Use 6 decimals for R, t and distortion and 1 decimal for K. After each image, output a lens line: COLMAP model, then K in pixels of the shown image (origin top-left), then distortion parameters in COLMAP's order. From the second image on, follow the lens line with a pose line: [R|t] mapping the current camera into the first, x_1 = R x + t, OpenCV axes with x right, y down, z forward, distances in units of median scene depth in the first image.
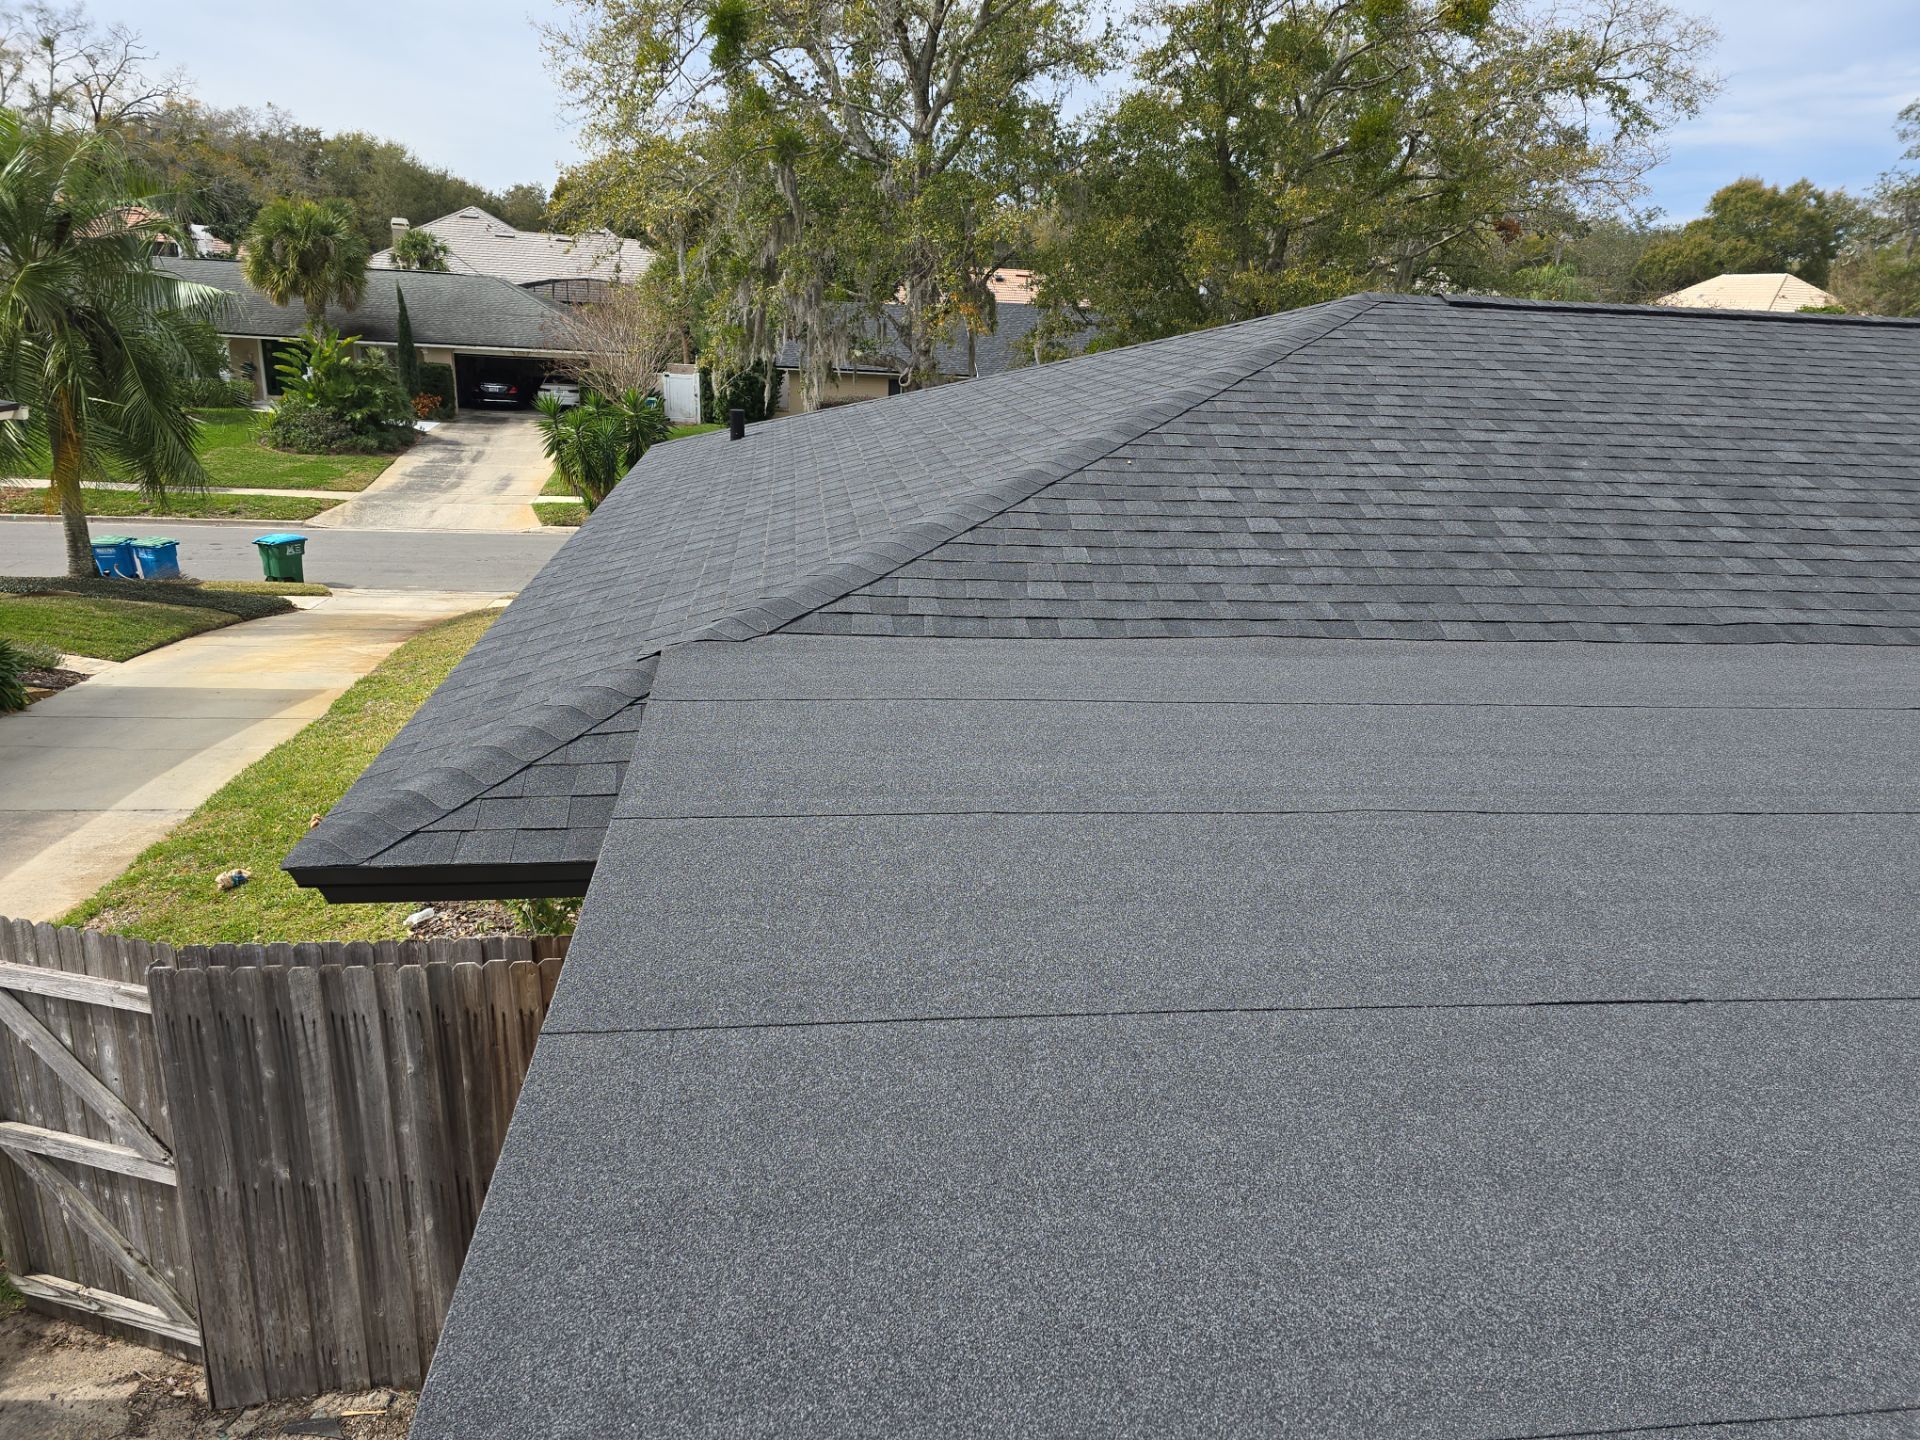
lens RADIAL K [[1267.5, 0, 969.8], [0, 1267.5, 749.4], [0, 0, 1]] dist [0.071217, -0.060226]
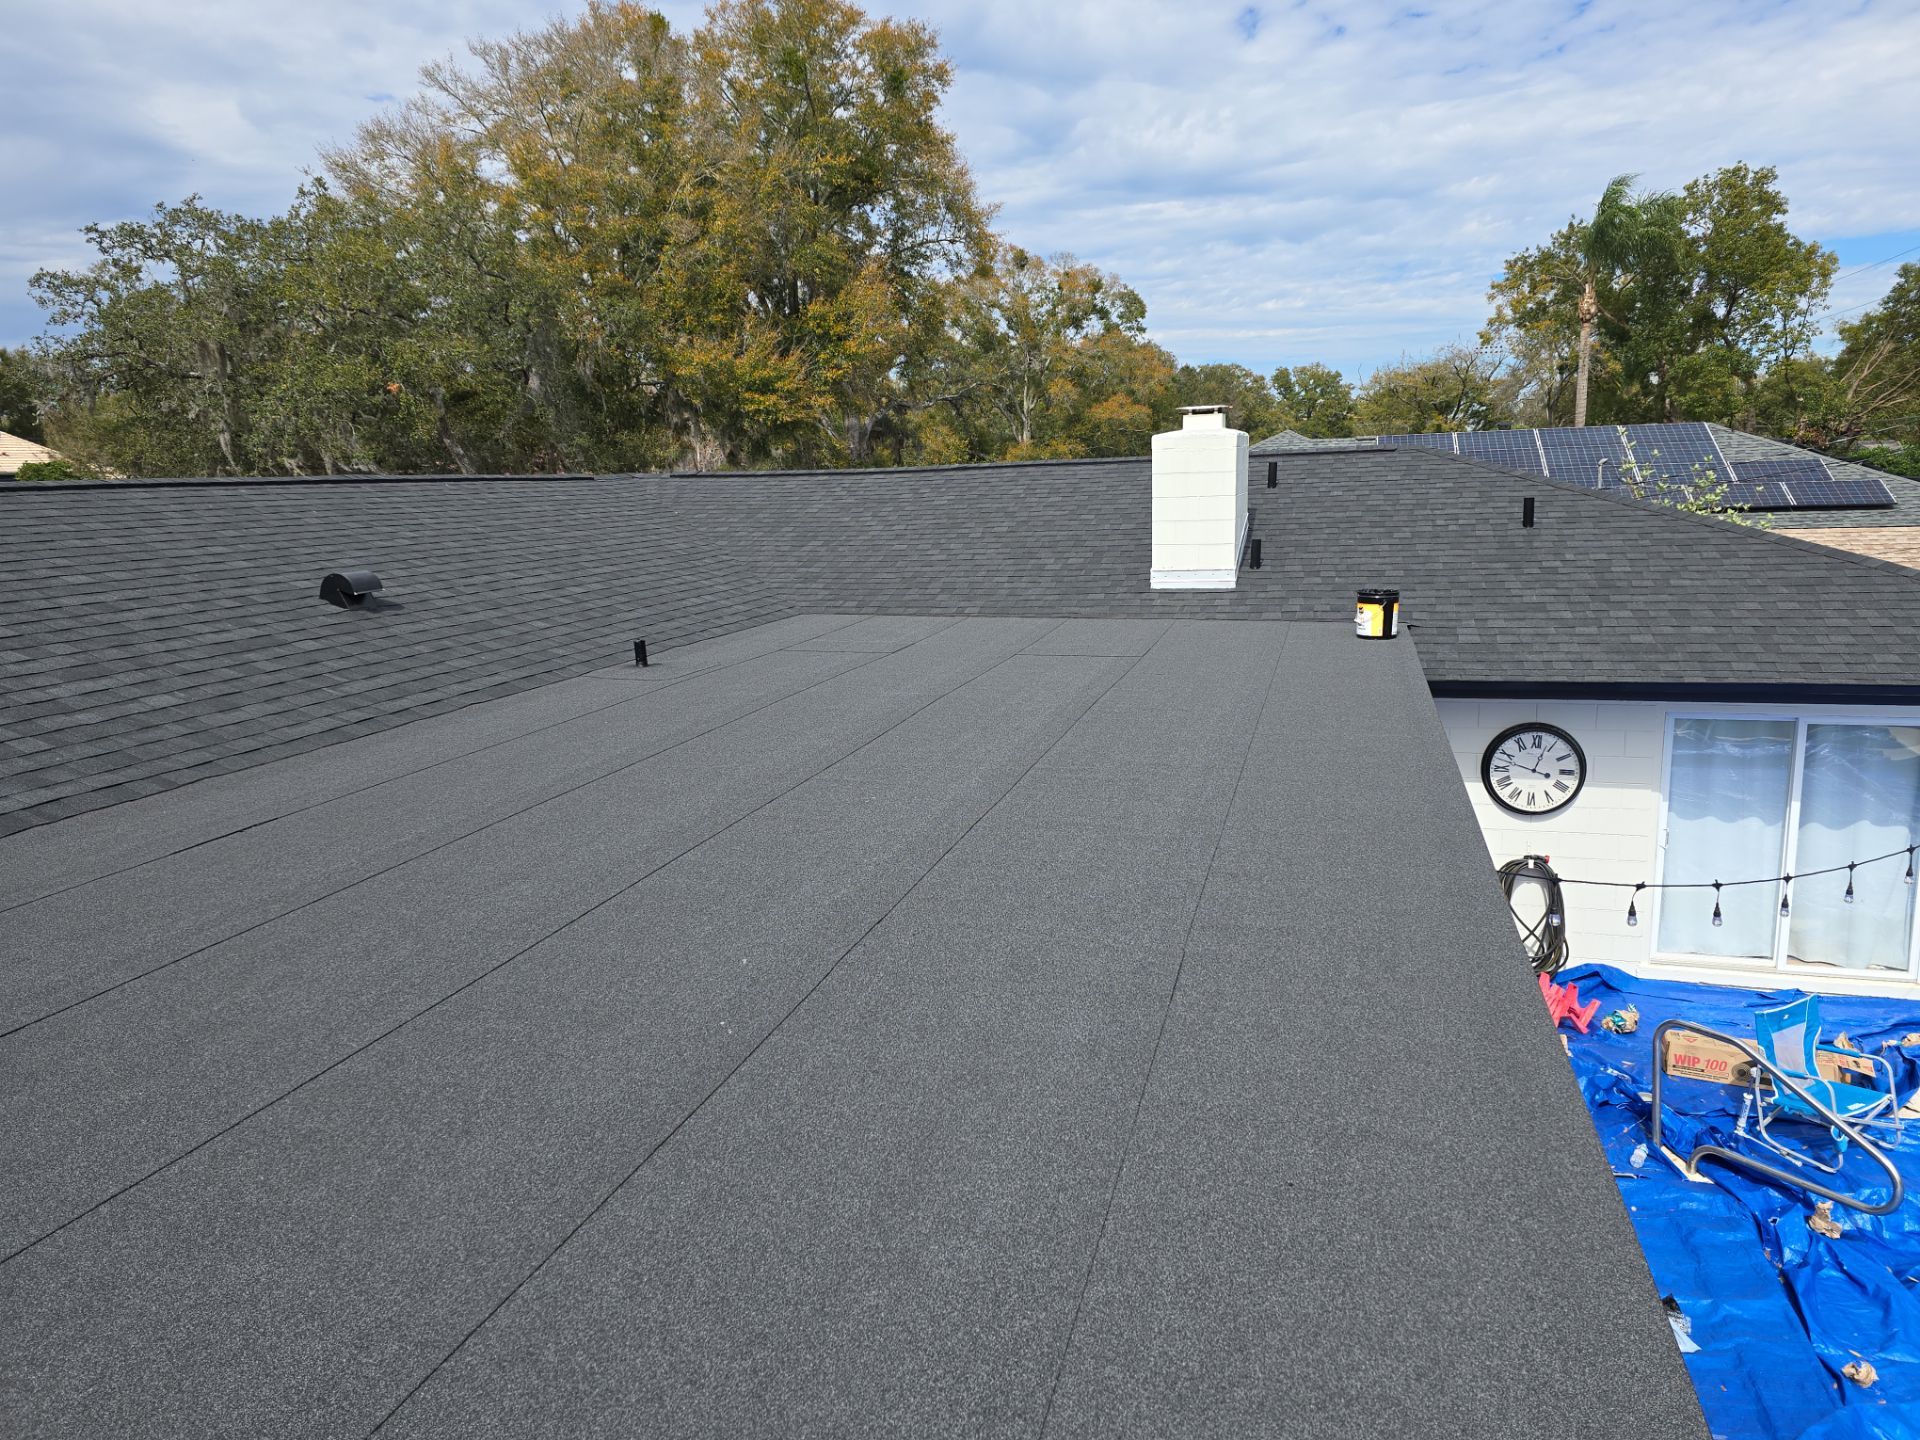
lens RADIAL K [[1267.5, 0, 969.8], [0, 1267.5, 749.4], [0, 0, 1]] dist [0.071217, -0.060226]
pose [[0.399359, -0.254116, 0.880873, 0.060457], [0.347111, 0.931200, 0.111266, -0.001900], [-0.848544, 0.261325, 0.460090, -0.032108]]
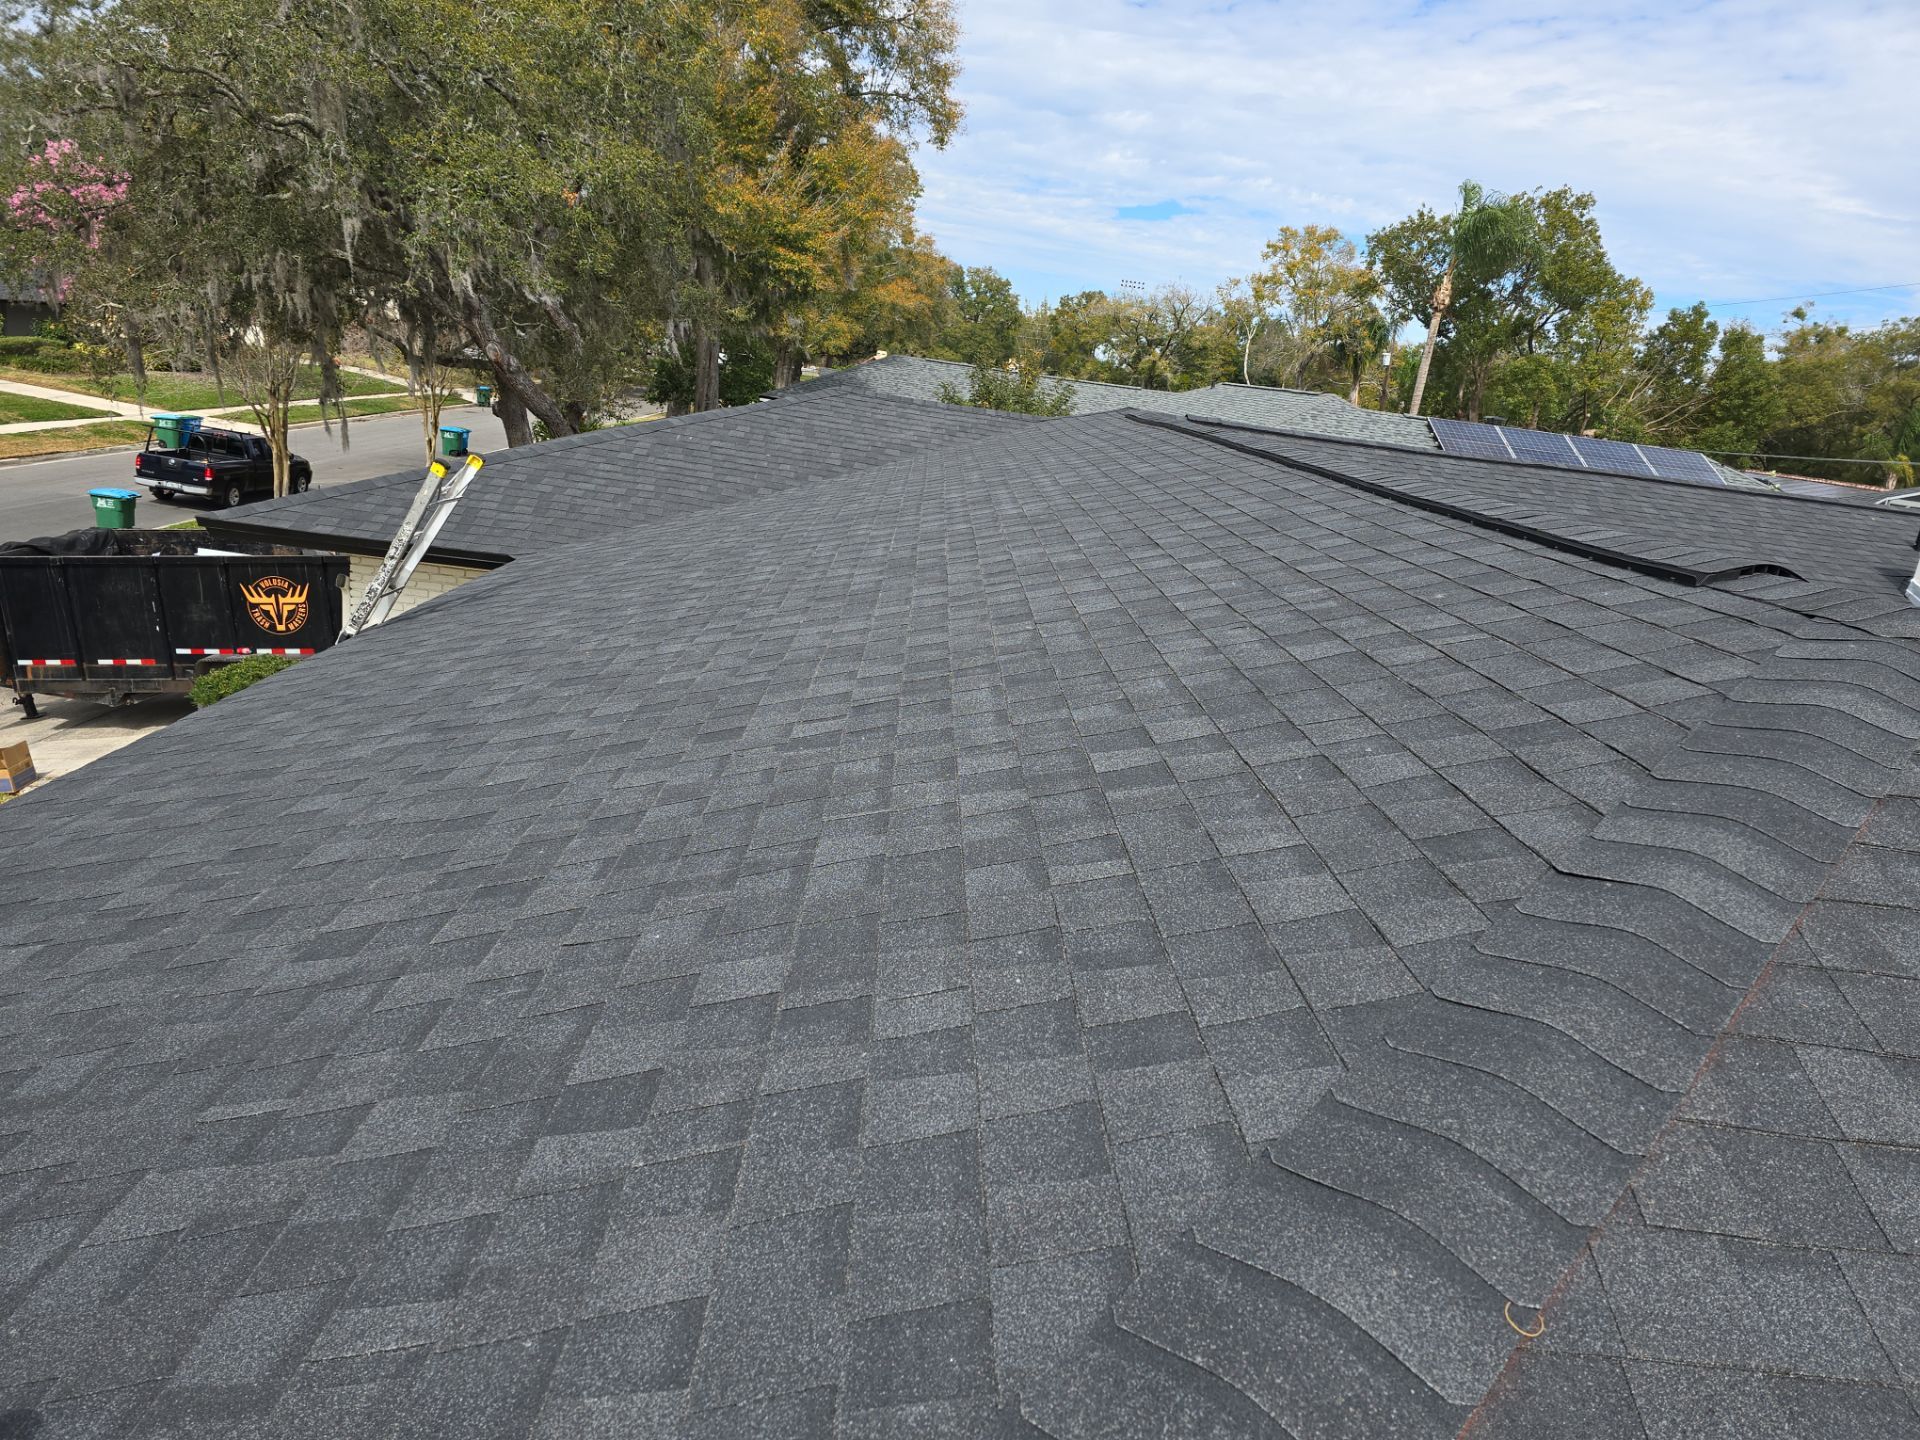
lens RADIAL K [[1283.6, 0, 970.1], [0, 1283.6, 718.7], [0, 0, 1]] dist [0.068918, -0.060941]
pose [[0.092684, -0.301778, 0.948862, -0.012048], [0.203207, 0.938640, 0.278678, -0.569751], [-0.974739, 0.166986, 0.148321, 1.441642]]
